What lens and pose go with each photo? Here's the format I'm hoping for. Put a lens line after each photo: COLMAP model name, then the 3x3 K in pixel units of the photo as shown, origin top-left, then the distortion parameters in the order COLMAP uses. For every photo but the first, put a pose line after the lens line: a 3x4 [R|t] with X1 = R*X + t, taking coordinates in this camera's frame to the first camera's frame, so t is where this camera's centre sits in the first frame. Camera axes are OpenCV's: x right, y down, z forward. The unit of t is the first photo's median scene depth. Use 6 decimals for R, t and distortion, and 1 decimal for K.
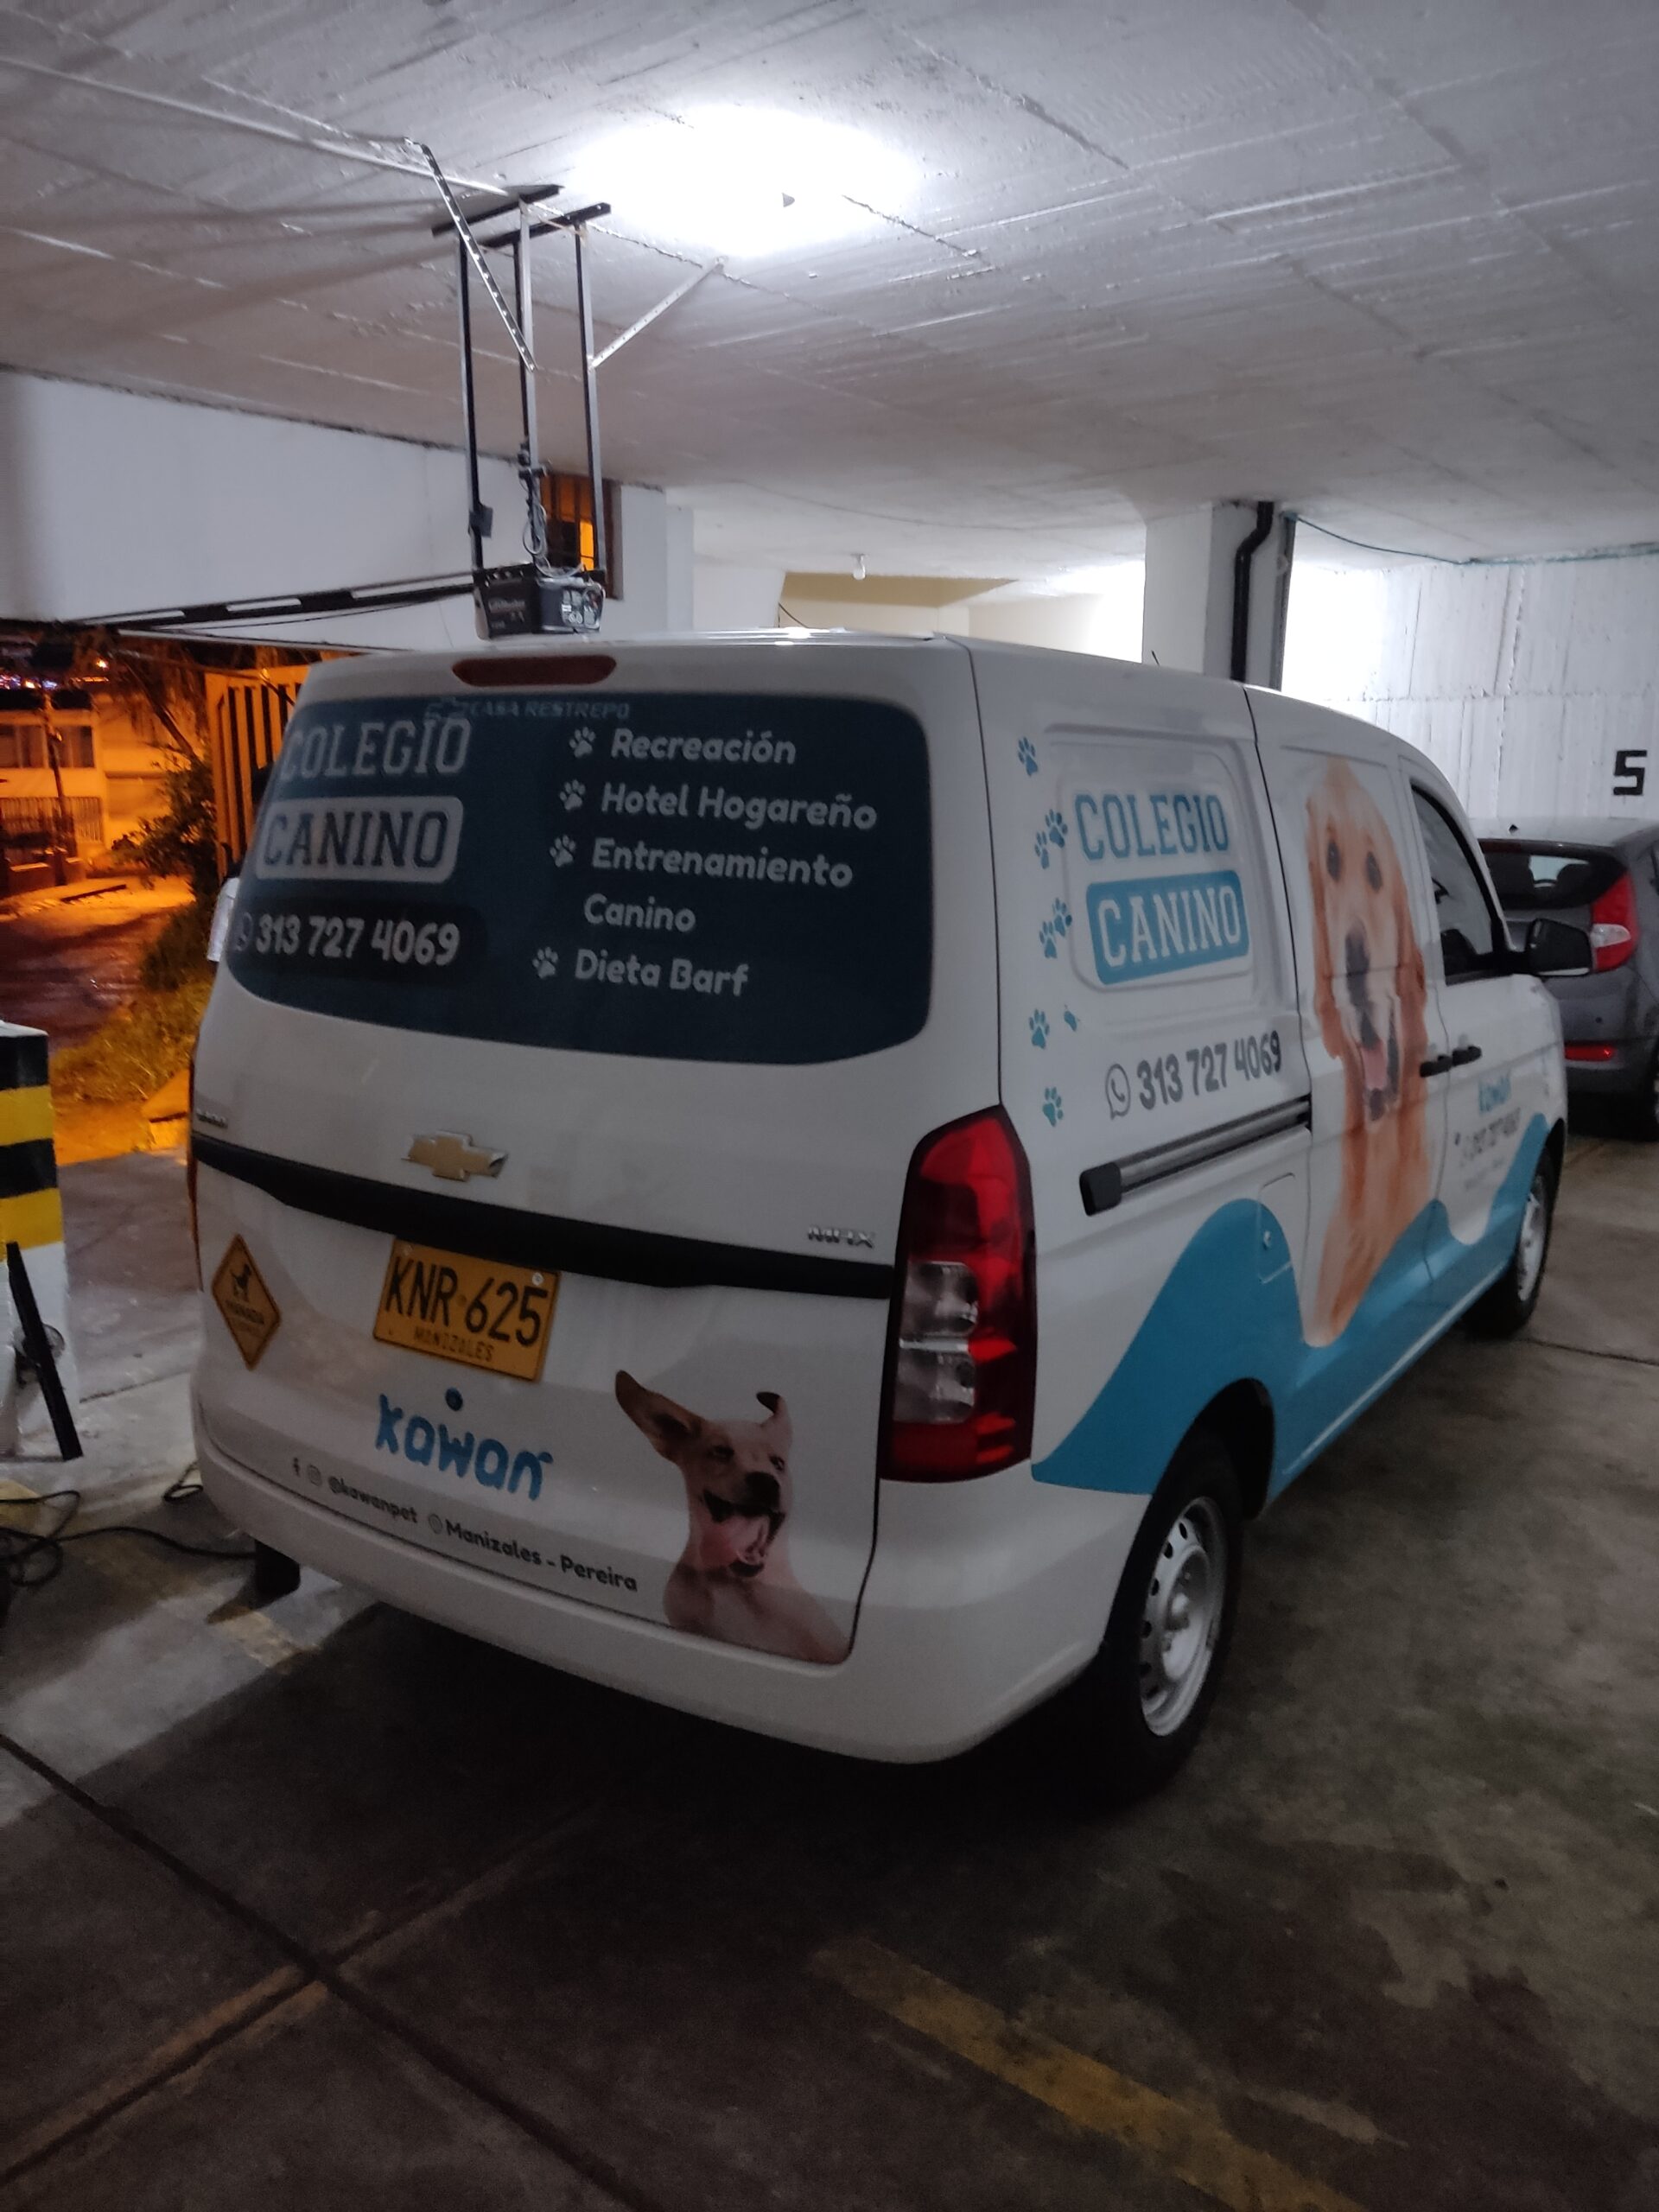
lens RADIAL K [[1633.7, 0, 829.5], [0, 1633.7, 1106.0], [0, 0, 1]] dist [-0.001163, -0.002157]
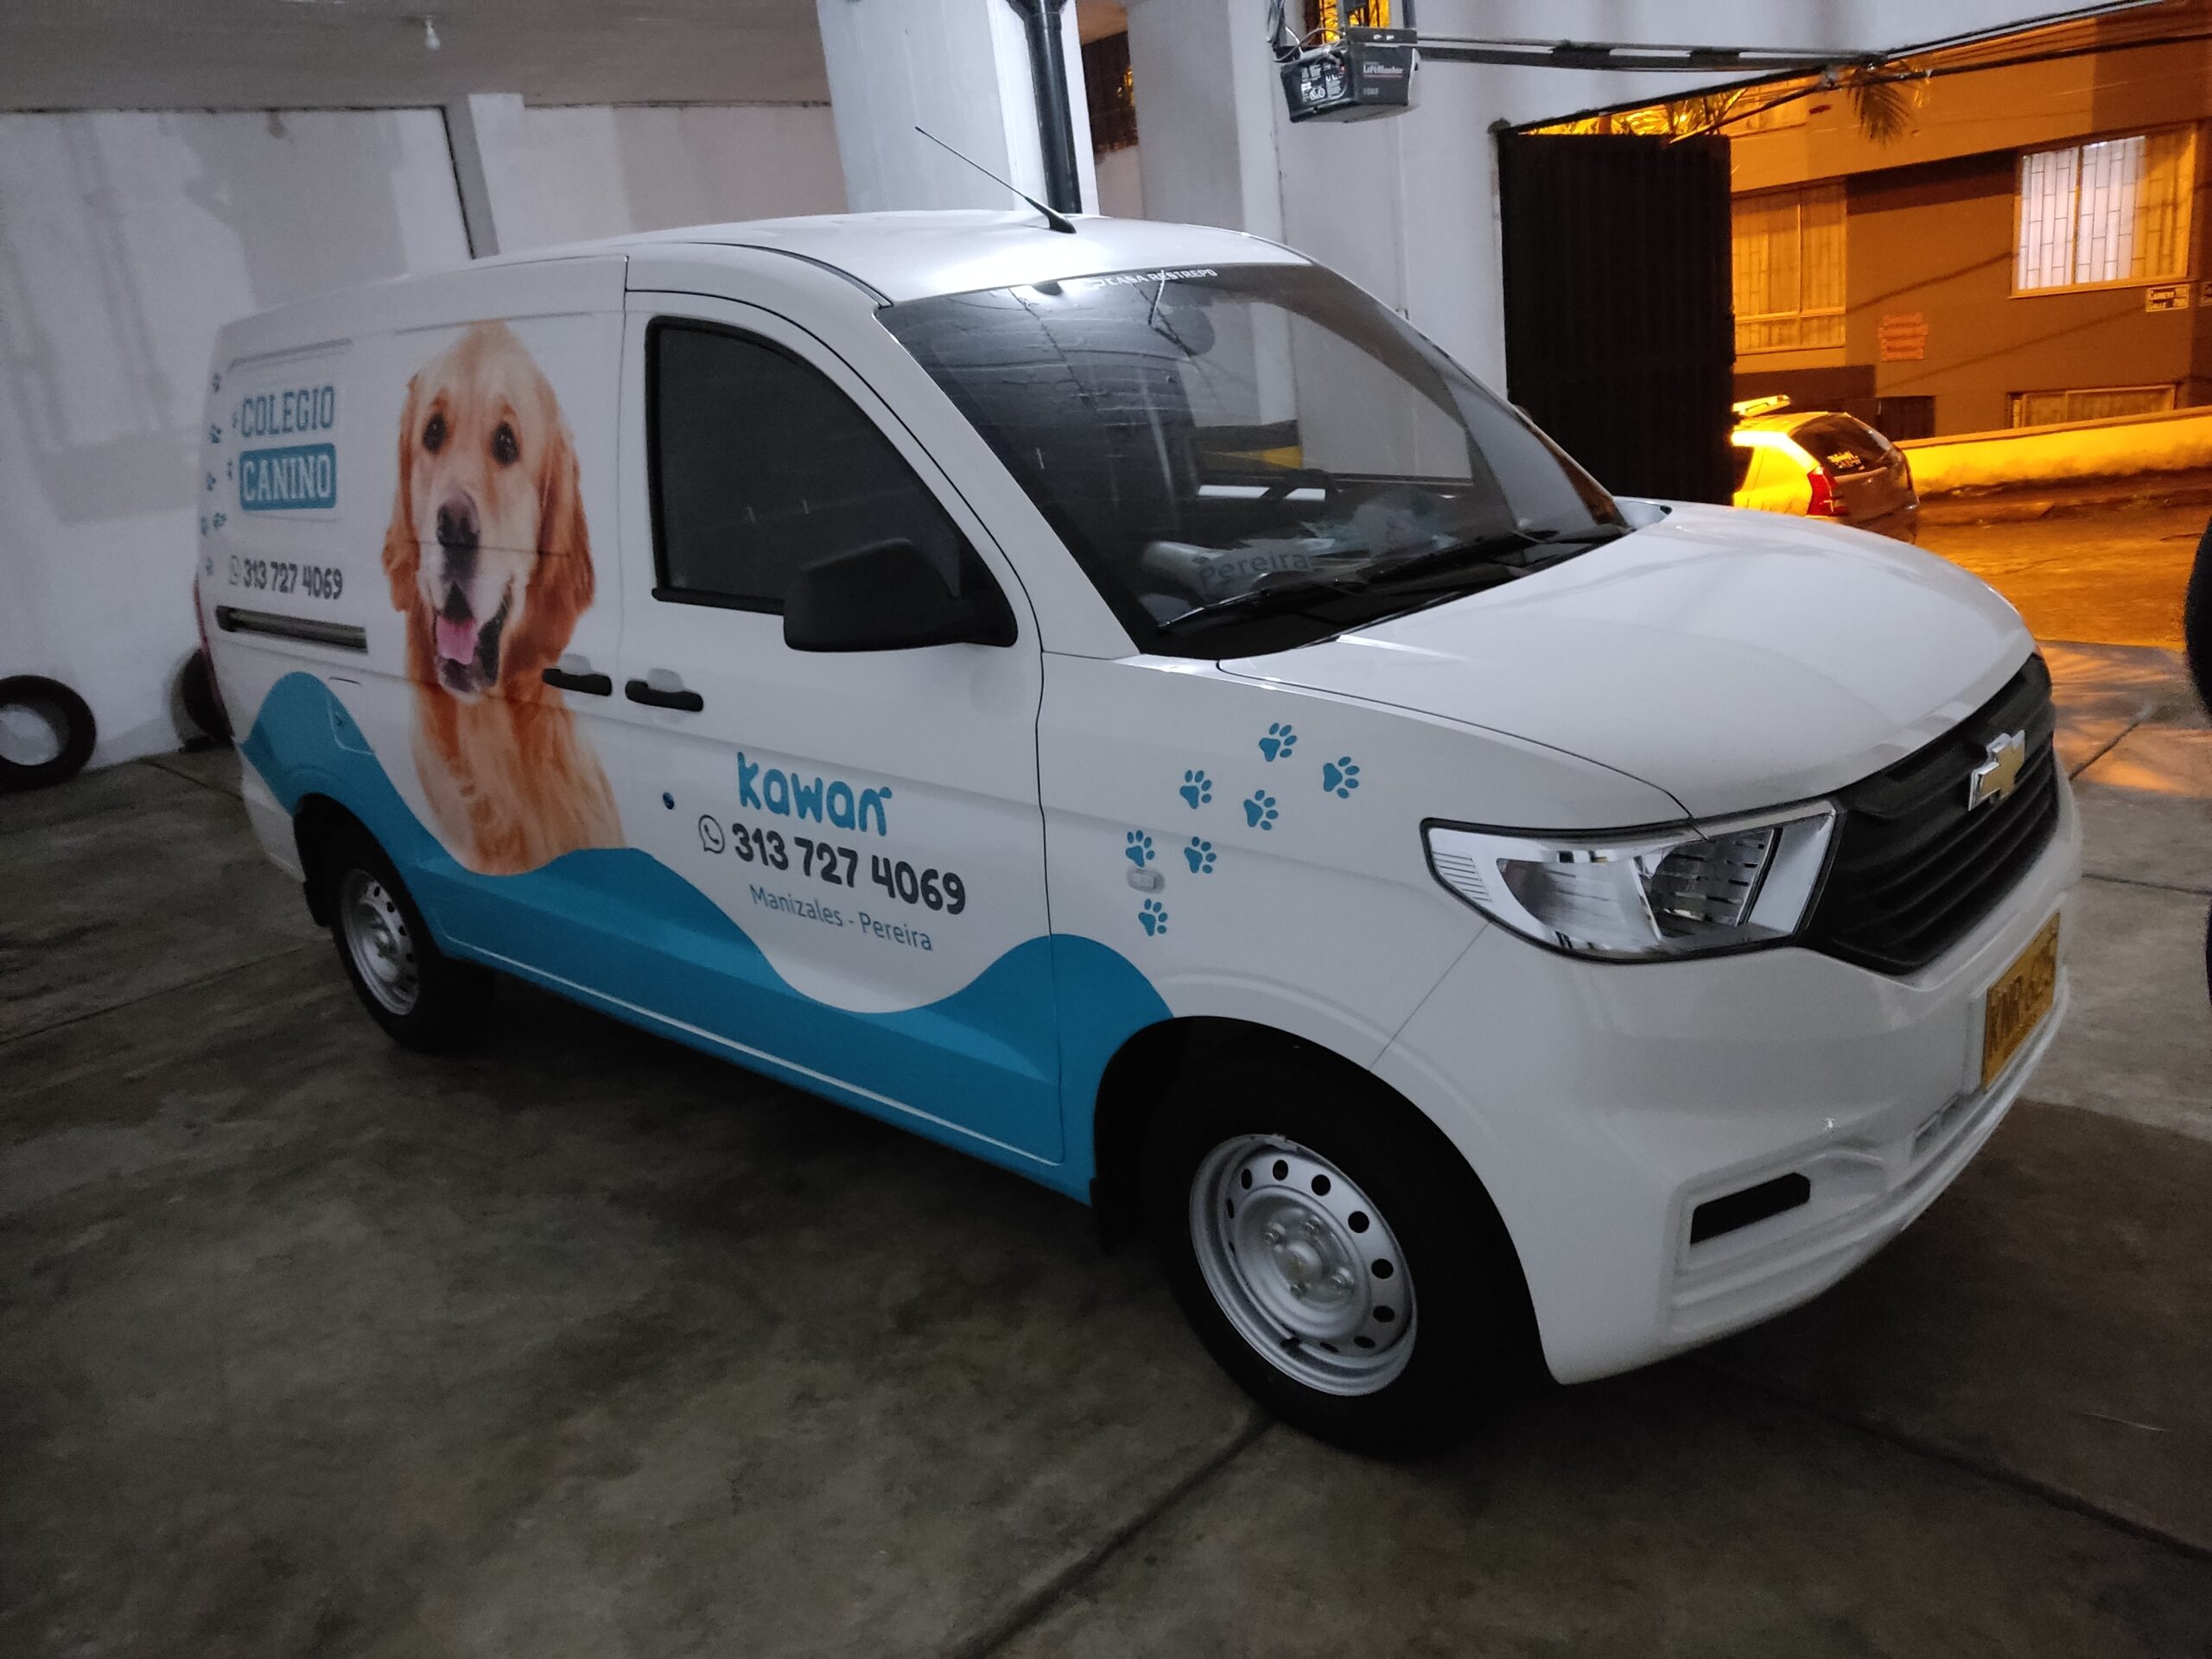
lens RADIAL K [[1633.7, 0, 1106.0], [0, 1633.7, 829.5], [0, 0, 1]] dist [-0.001163, -0.002157]
pose [[-0.129467, 0.293556, -0.947134, 1.633583], [-0.084636, 0.948416, 0.305522, -0.327884], [0.987965, 0.119717, -0.097943, 1.920436]]
